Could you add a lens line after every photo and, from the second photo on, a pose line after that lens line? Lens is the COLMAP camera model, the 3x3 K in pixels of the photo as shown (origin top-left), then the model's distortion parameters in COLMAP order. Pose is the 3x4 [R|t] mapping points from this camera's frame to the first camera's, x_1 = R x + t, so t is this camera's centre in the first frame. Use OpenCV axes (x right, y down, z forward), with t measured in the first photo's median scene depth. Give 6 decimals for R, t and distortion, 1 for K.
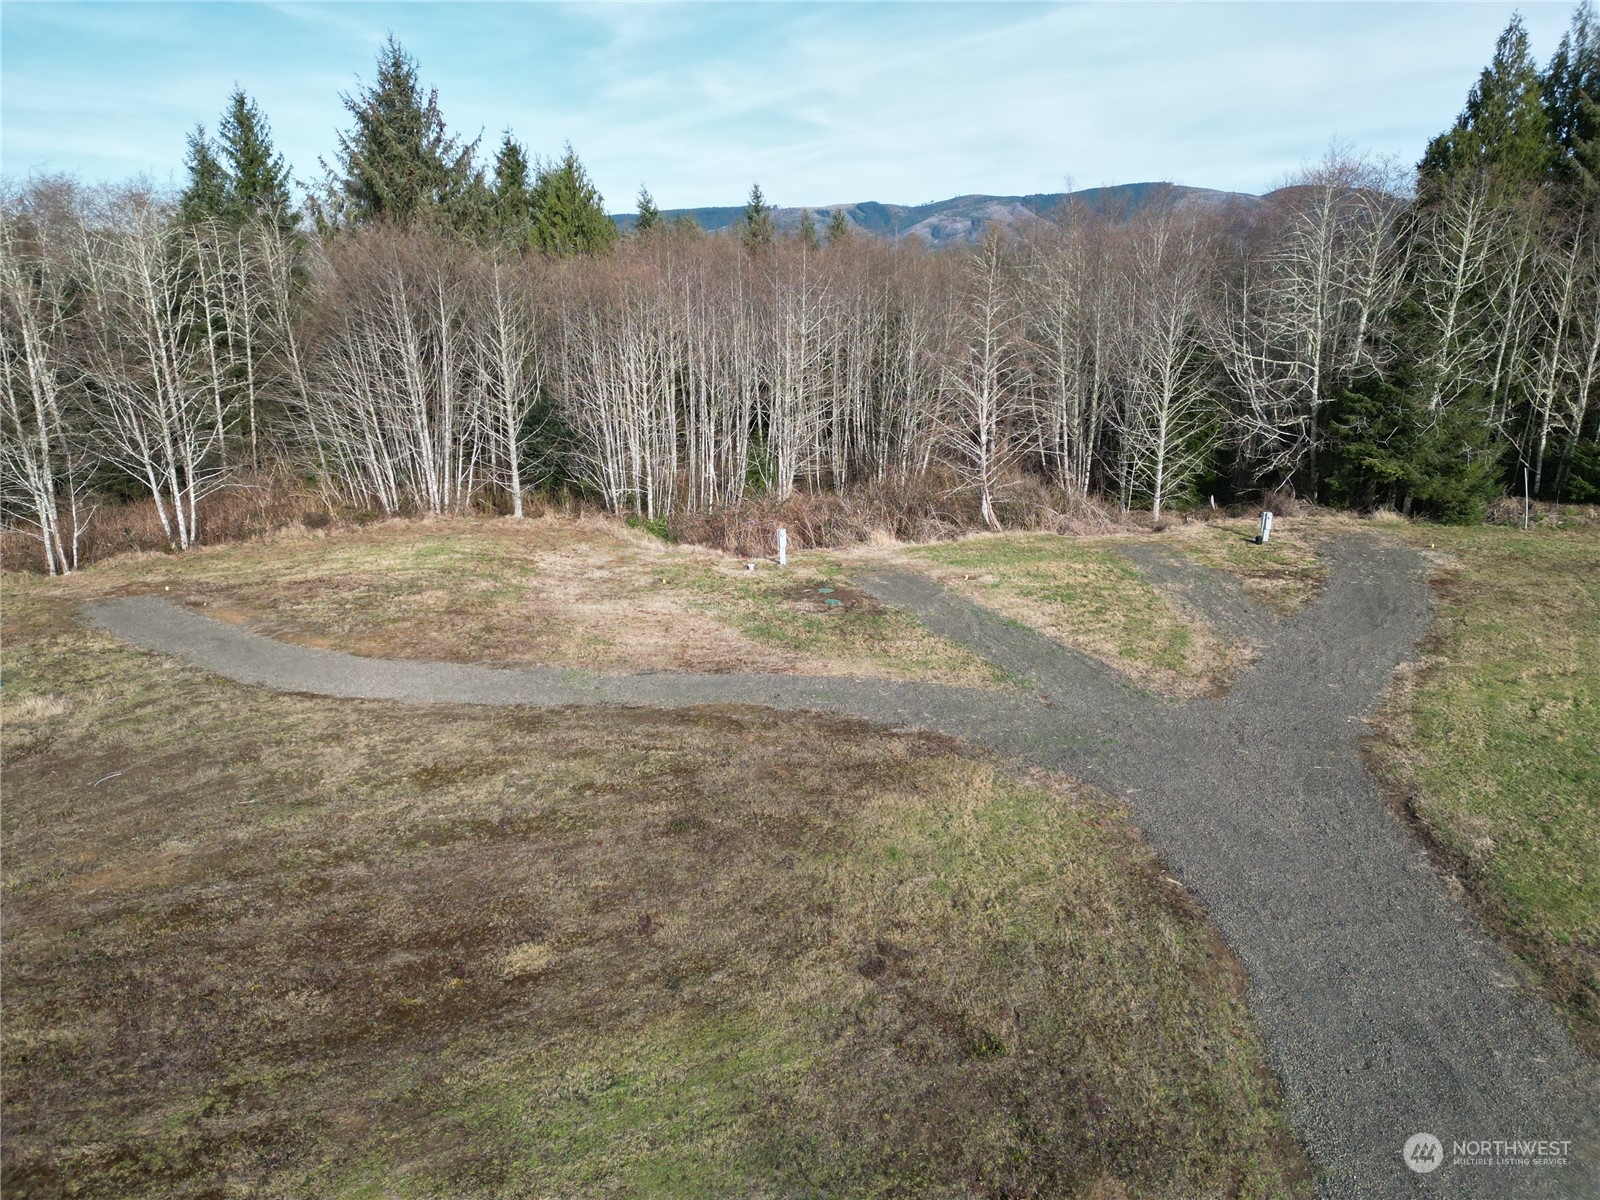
lens RADIAL K [[1101.7, 0, 801.0], [0, 1101.7, 600.1], [0, 0, 1]] dist [0.034730, -0.018128]
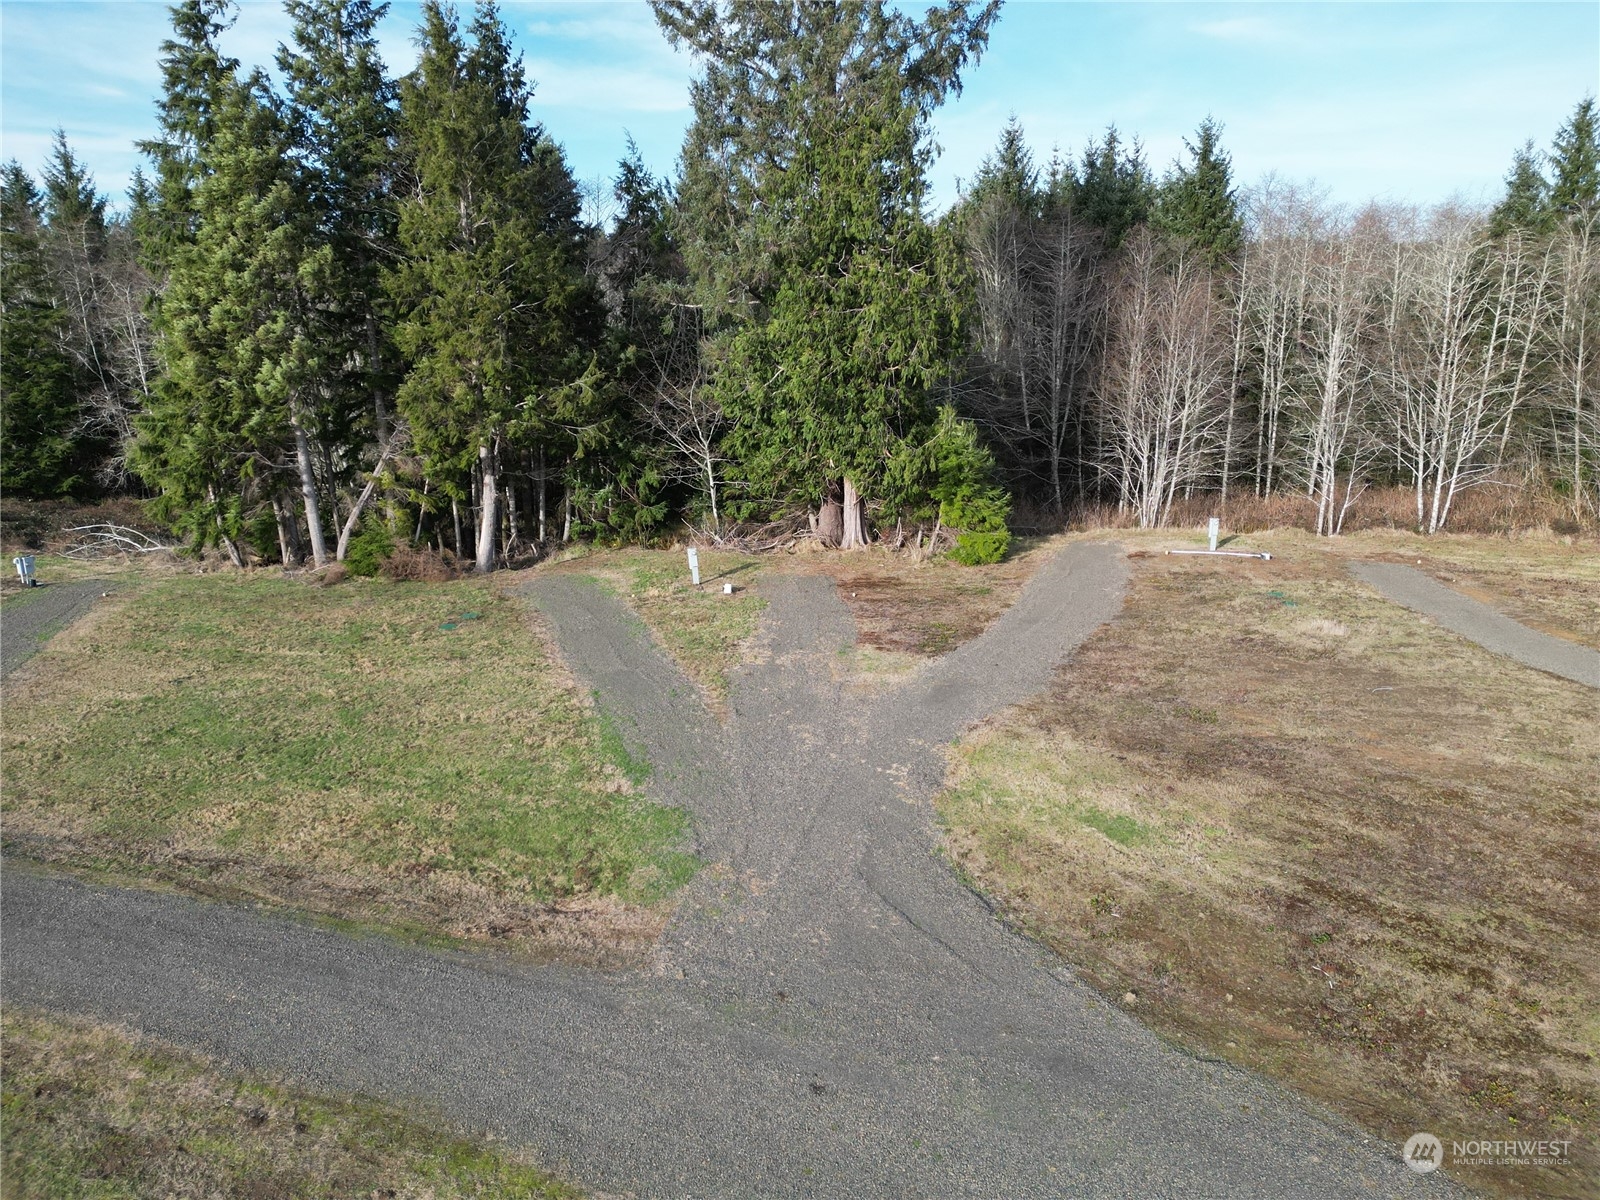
lens RADIAL K [[1101.7, 0, 797.9], [0, 1101.7, 608.6], [0, 0, 1]] dist [0.034730, -0.018128]
pose [[0.560583, 0.221662, -0.797880, -0.001636], [-0.219119, 0.968872, 0.115215, 0.044361], [0.798583, 0.110243, 0.591703, -0.187086]]
